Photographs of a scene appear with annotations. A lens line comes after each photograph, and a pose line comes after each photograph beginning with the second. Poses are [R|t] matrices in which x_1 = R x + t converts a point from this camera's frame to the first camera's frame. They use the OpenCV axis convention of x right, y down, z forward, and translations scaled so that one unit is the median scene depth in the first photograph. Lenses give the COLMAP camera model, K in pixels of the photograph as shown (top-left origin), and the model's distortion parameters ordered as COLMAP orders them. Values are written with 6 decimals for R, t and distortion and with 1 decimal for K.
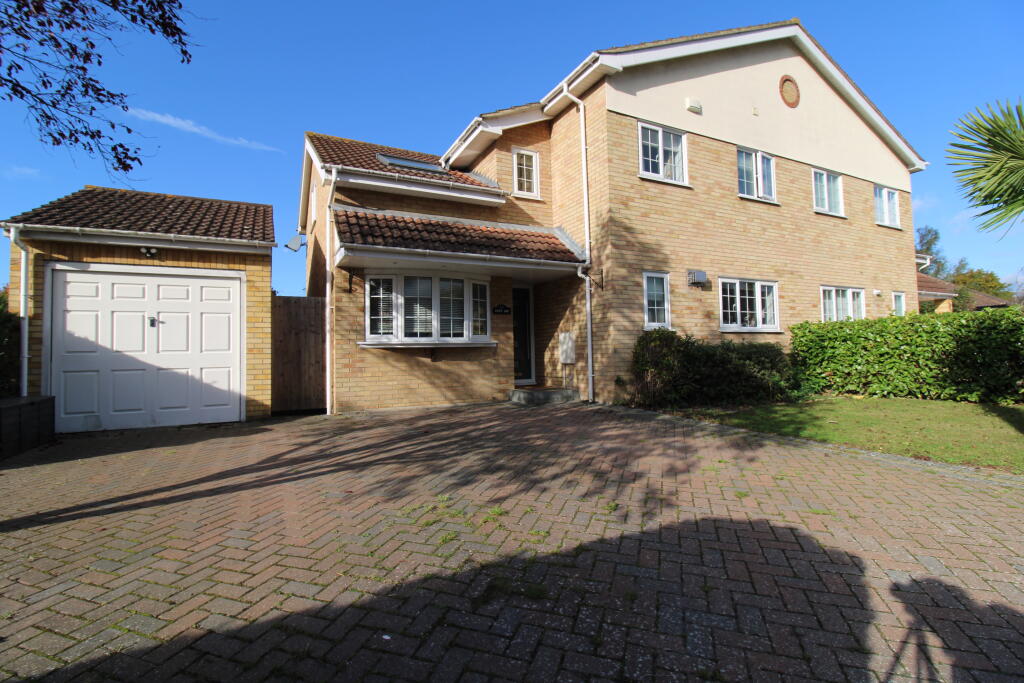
lens RADIAL K [[478.3, 0, 507.6], [0, 478.3, 333.2], [0, 0, 1]] dist [0.001333, -0.015203]
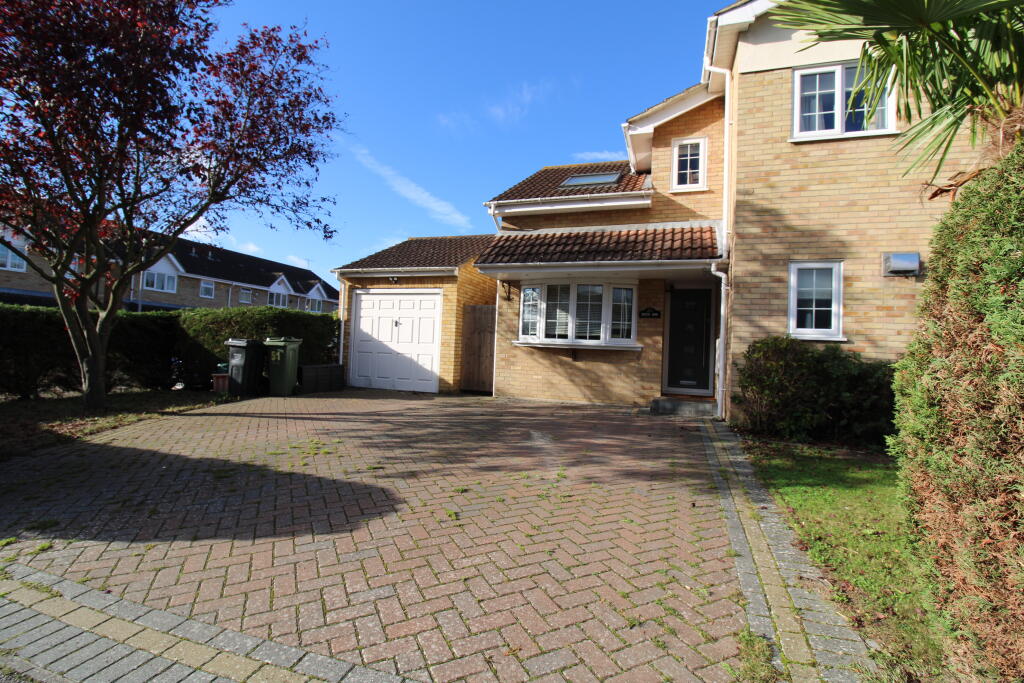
lens RADIAL K [[478.3, 0, 507.6], [0, 478.3, 333.2], [0, 0, 1]] dist [0.001333, -0.015203]
pose [[0.691206, 0.021228, -0.722346, 0.542986], [-0.022854, 0.999711, 0.007511, -0.009808], [0.722296, 0.011317, 0.691491, 0.134578]]
